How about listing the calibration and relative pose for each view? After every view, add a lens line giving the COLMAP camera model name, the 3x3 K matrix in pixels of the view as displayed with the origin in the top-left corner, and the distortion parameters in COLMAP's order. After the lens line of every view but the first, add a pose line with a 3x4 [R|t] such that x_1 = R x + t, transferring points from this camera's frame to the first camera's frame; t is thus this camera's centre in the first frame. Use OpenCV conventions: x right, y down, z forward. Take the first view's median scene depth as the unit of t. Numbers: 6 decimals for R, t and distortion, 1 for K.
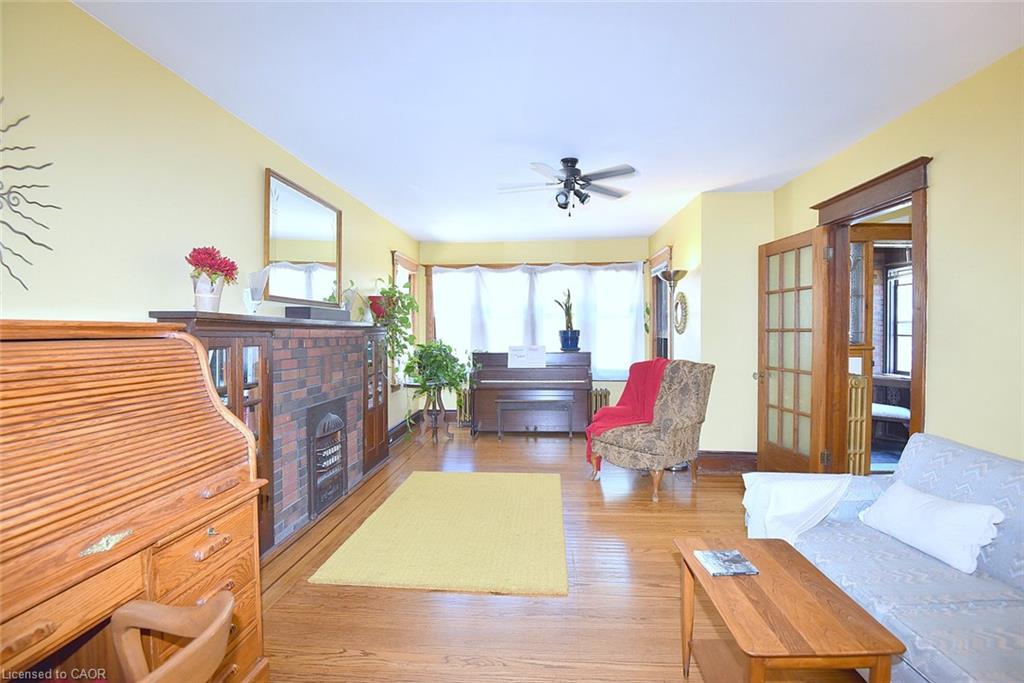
lens RADIAL K [[477.9, 0, 511.1], [0, 477.9, 337.3], [0, 0, 1]] dist [-0.027110, -0.005701]
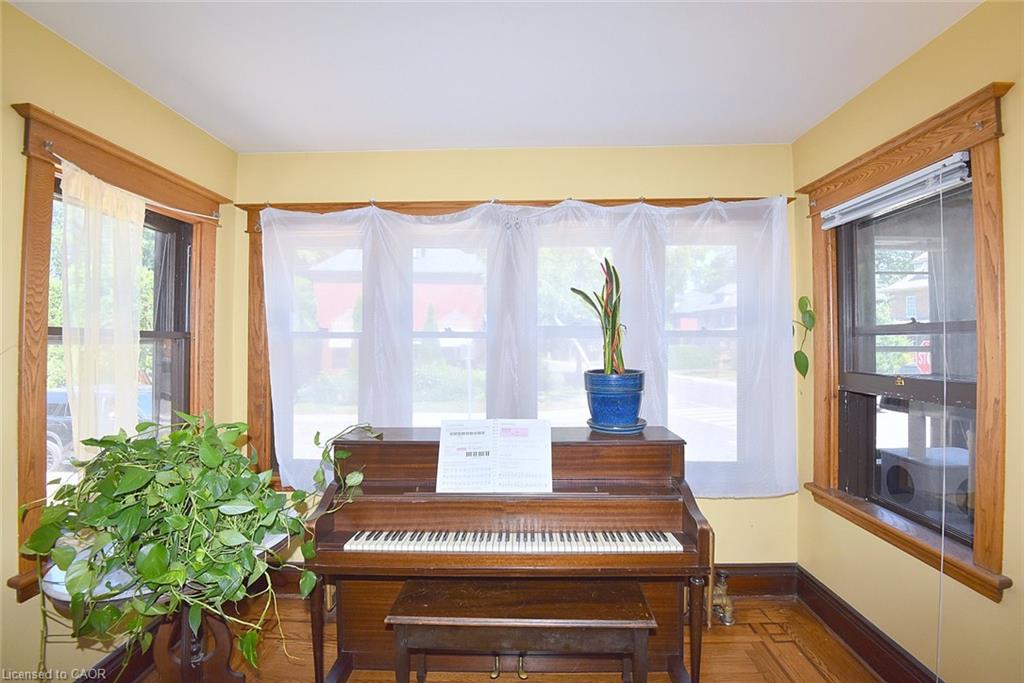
lens RADIAL K [[477.9, 0, 514.0], [0, 477.9, 340.8], [0, 0, 1]] dist [-0.027110, -0.005701]
pose [[0.999030, -0.002909, 0.043946, 0.030889], [0.003658, 0.999849, -0.016984, -0.032075], [-0.043890, 0.017129, 0.998890, 0.642160]]
